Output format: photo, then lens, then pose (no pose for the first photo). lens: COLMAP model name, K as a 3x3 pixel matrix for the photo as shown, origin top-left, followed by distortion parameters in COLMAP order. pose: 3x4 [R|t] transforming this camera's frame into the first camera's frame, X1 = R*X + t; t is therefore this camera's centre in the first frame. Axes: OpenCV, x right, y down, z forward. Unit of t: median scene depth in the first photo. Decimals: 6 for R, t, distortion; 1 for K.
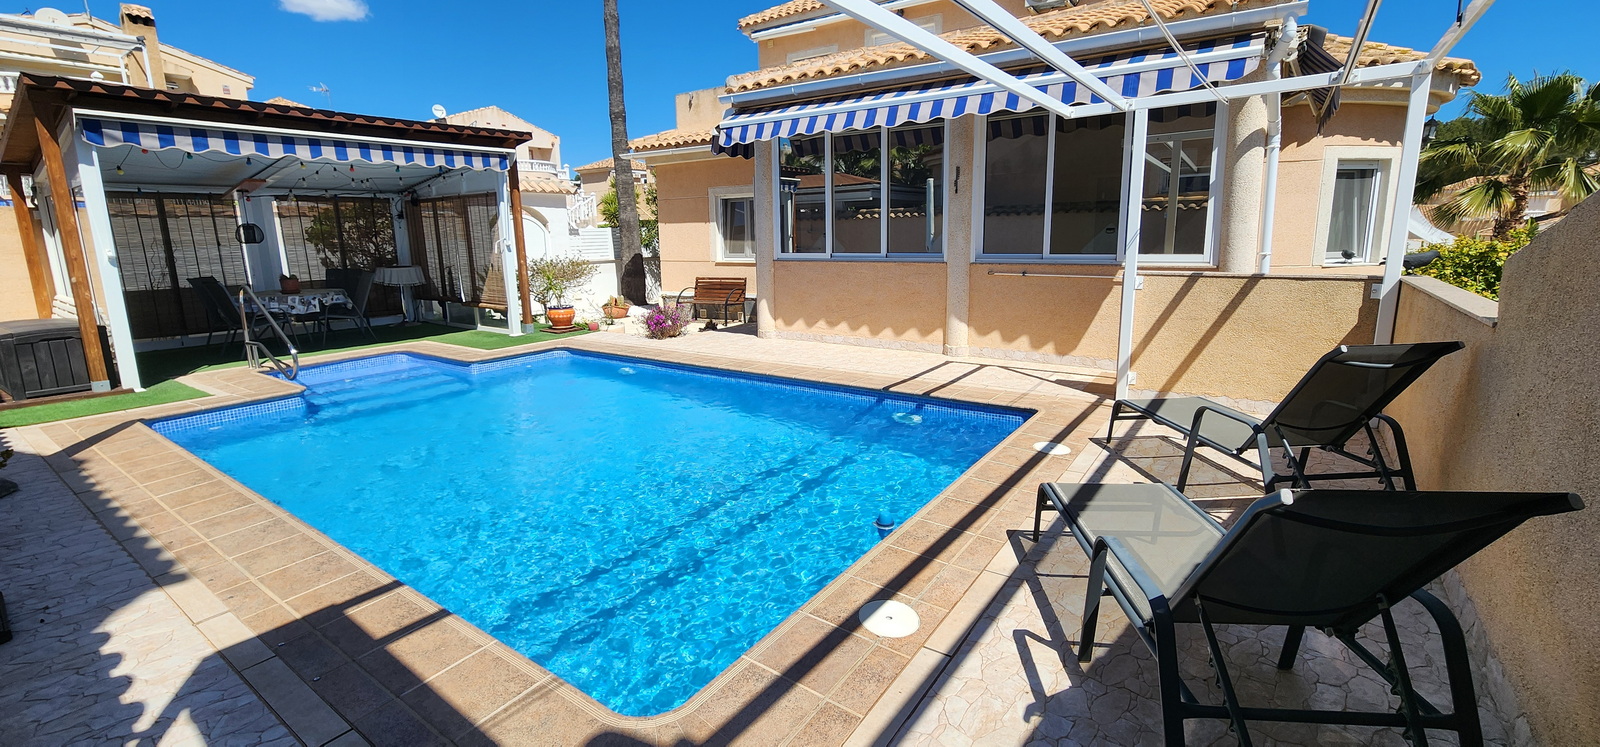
lens RADIAL K [[661.5, 0, 800.6], [0, 661.5, 347.8], [0, 0, 1]] dist [0.000494, 0.000292]
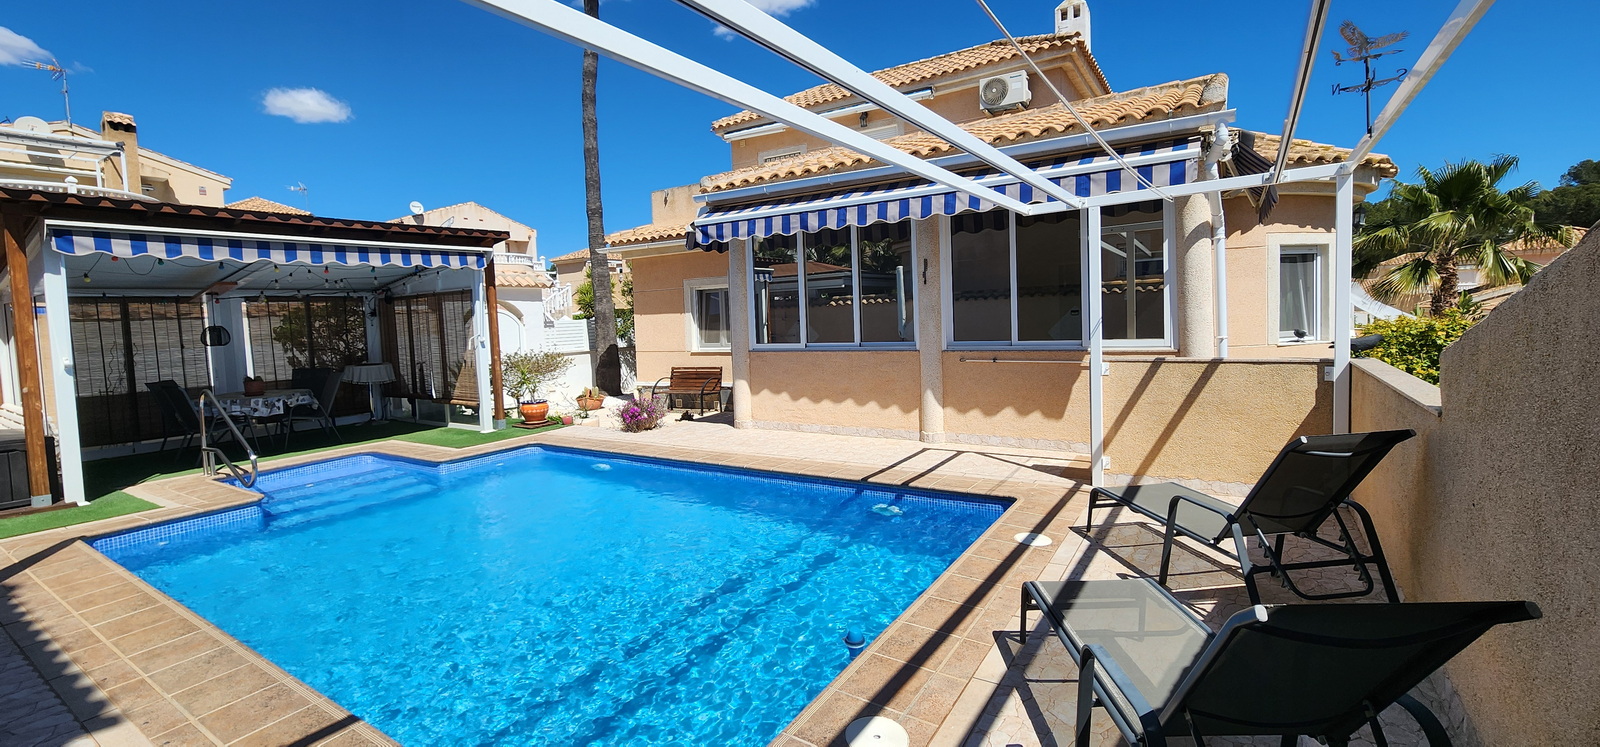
lens RADIAL K [[660.6, 0, 801.0], [0, 660.6, 348.2], [0, 0, 1]] dist [0.001112, -0.000453]
pose [[0.999034, -0.021556, 0.038292, -0.000235], [0.026145, 0.991974, -0.123710, -0.011396], [-0.035318, 0.124592, 0.991579, -0.004987]]
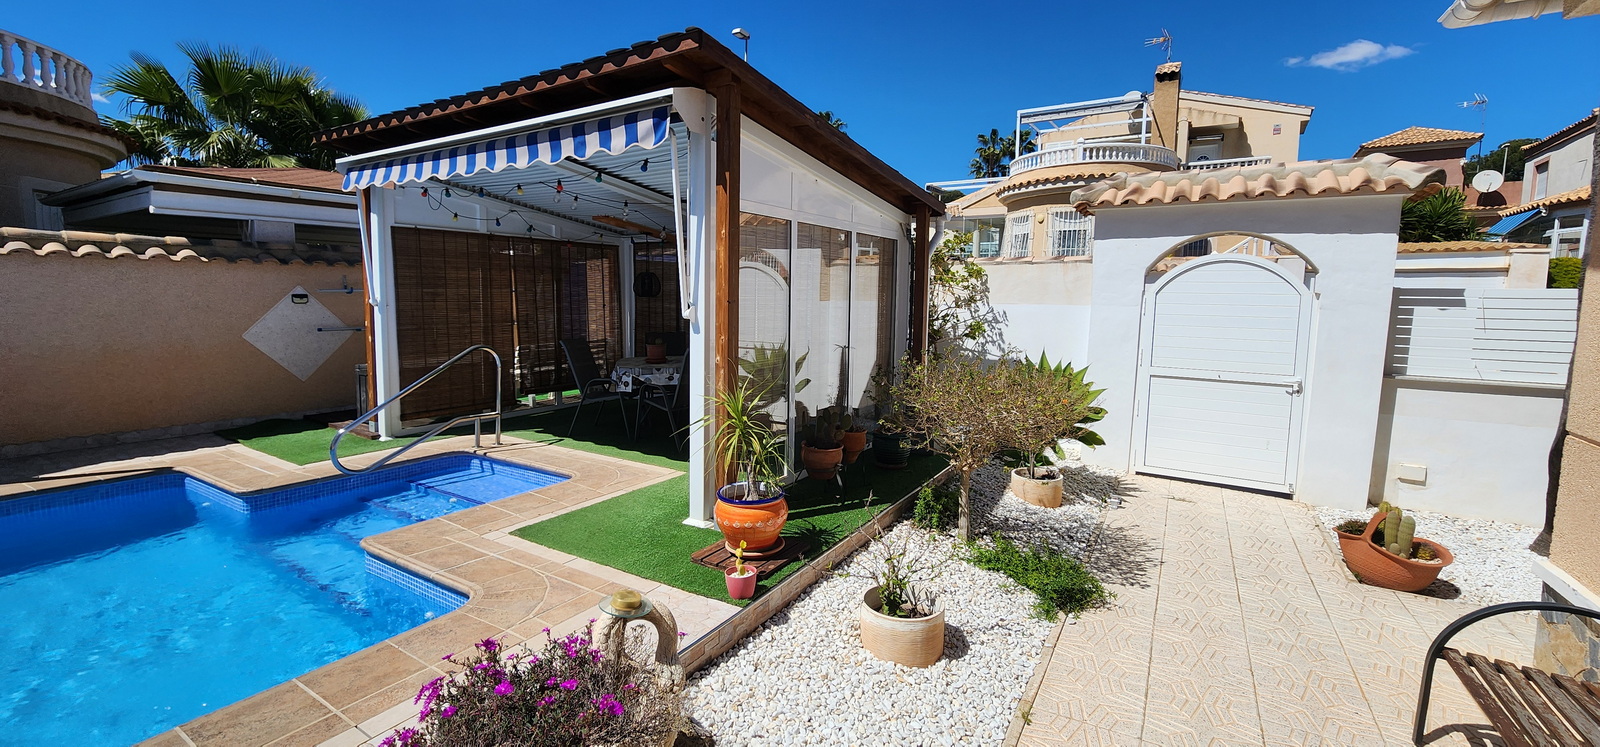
lens RADIAL K [[660.6, 0, 801.0], [0, 660.6, 348.2], [0, 0, 1]] dist [0.001112, -0.000453]
pose [[0.060695, 0.105916, -0.992521, -0.007845], [-0.191050, 0.977203, 0.092598, -0.249713], [0.979702, 0.184000, 0.079547, 1.370249]]
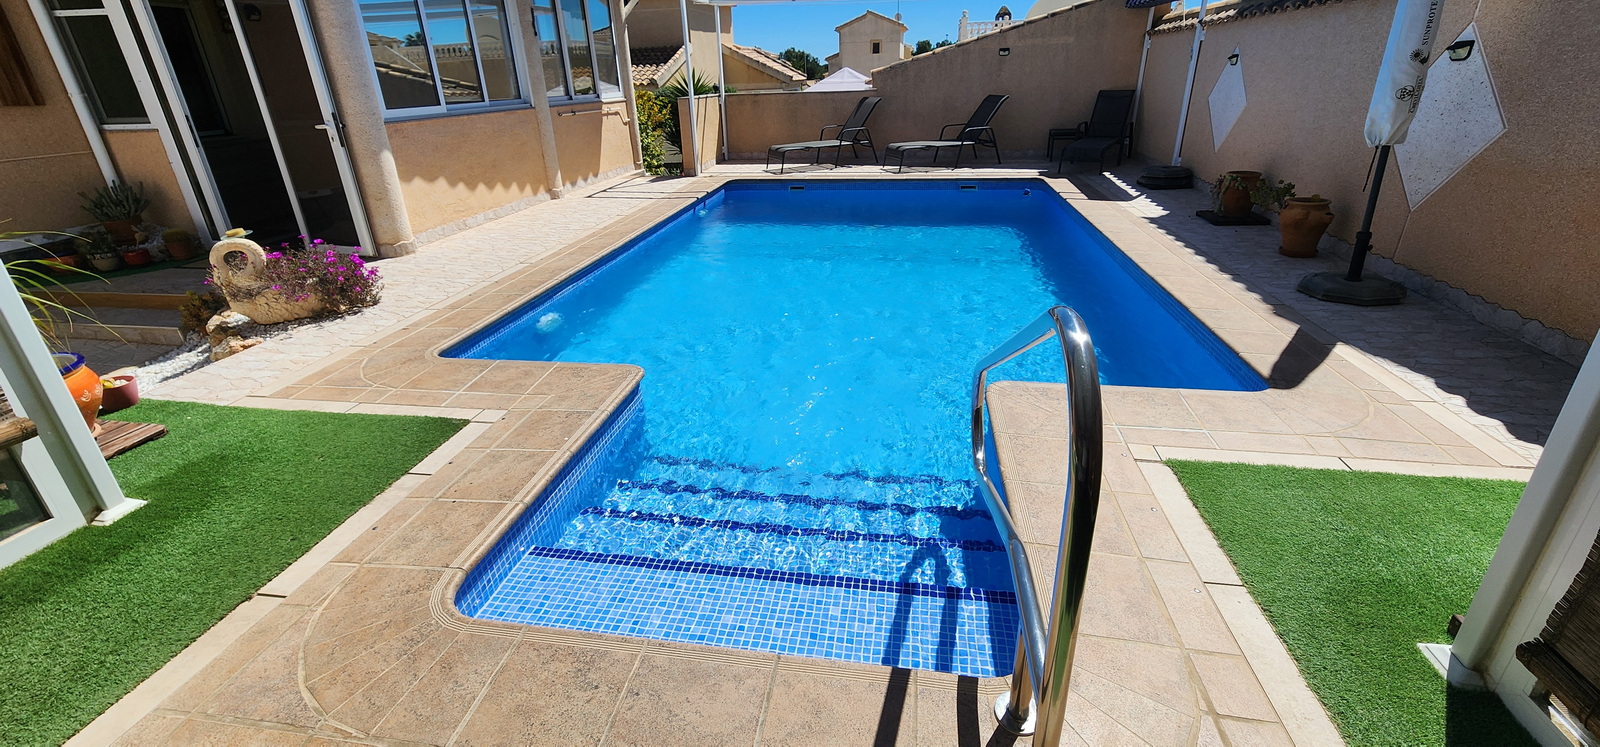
lens RADIAL K [[660.6, 0, 801.0], [0, 660.6, 348.2], [0, 0, 1]] dist [0.001112, -0.000453]
pose [[-0.432214, -0.315622, 0.844733, -0.971429], [0.196261, 0.881371, 0.429730, -0.165755], [-0.880155, 0.351523, -0.318996, 1.136949]]
